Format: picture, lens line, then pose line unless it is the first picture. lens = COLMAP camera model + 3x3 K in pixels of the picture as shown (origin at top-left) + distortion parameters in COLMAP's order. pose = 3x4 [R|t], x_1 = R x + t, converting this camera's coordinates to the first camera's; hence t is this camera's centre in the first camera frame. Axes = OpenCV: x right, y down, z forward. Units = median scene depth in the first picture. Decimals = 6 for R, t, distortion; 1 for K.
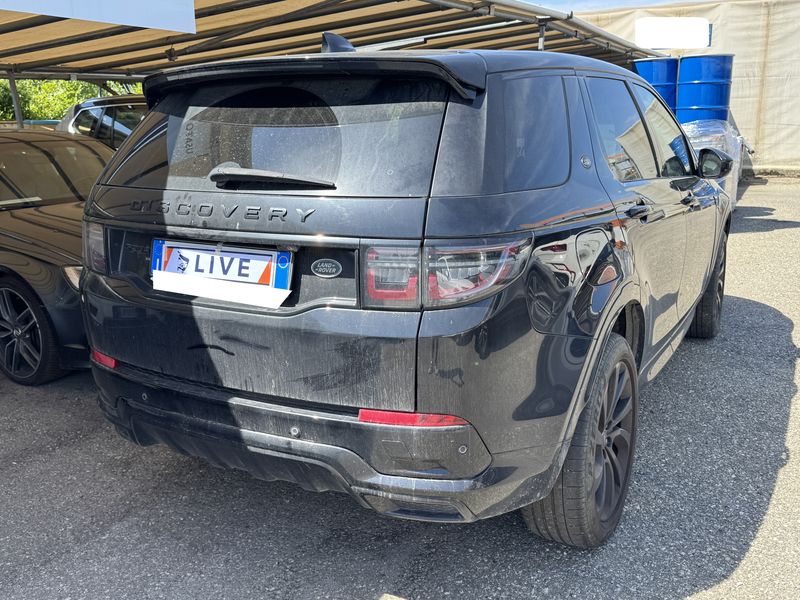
lens RADIAL K [[770.5, 0, 399.4], [0, 770.5, 300.0], [0, 0, 1]] dist [0.060603, 0.000000]
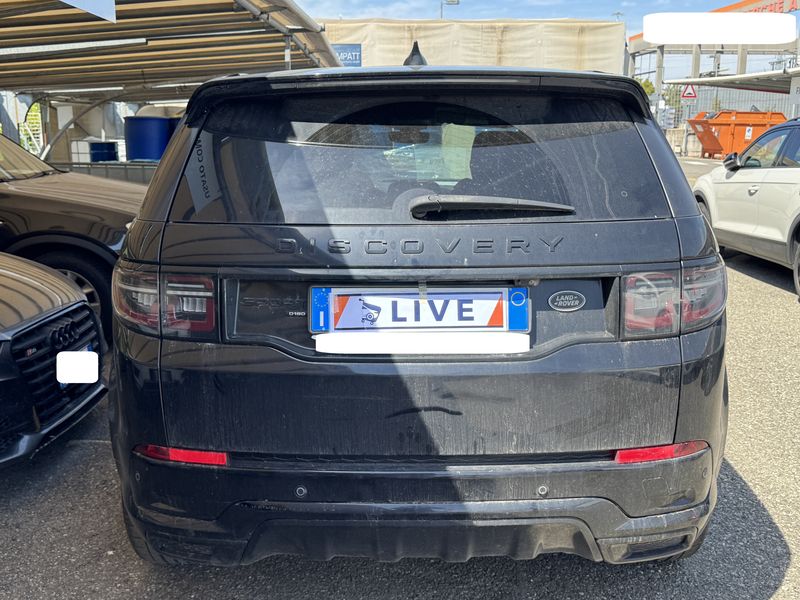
lens RADIAL K [[866.8, 0, 403.5], [0, 866.8, 284.1], [0, 0, 1]] dist [0.047392, 0.000000]
pose [[0.864656, -0.077547, 0.496343, -0.721590], [0.106266, 0.993890, -0.029838, -0.048314], [-0.490996, 0.078544, 0.867614, 0.197168]]
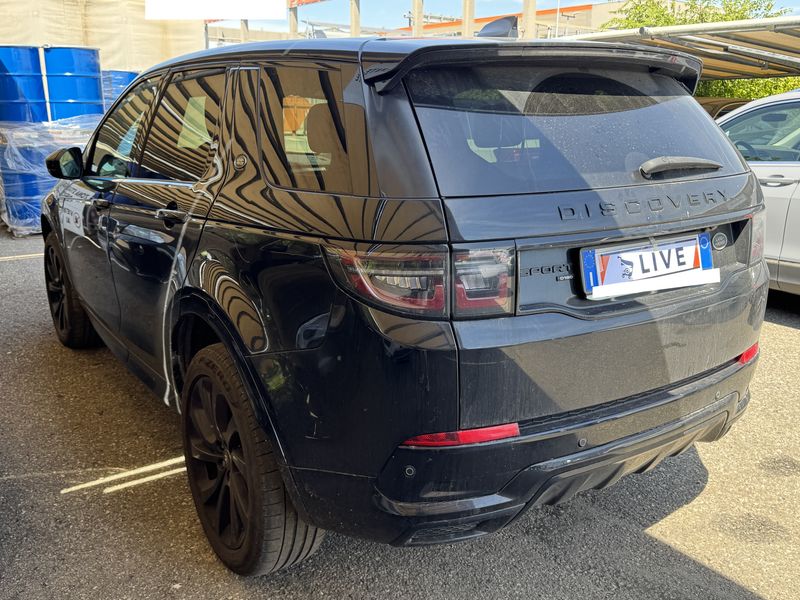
lens RADIAL K [[770.5, 0, 395.5], [0, 770.5, 298.6], [0, 0, 1]] dist [0.060603, 0.000000]
pose [[0.436086, -0.202784, 0.876760, -1.221035], [0.201027, 0.971612, 0.124735, -0.183711], [-0.877164, 0.121857, 0.464472, 0.850779]]
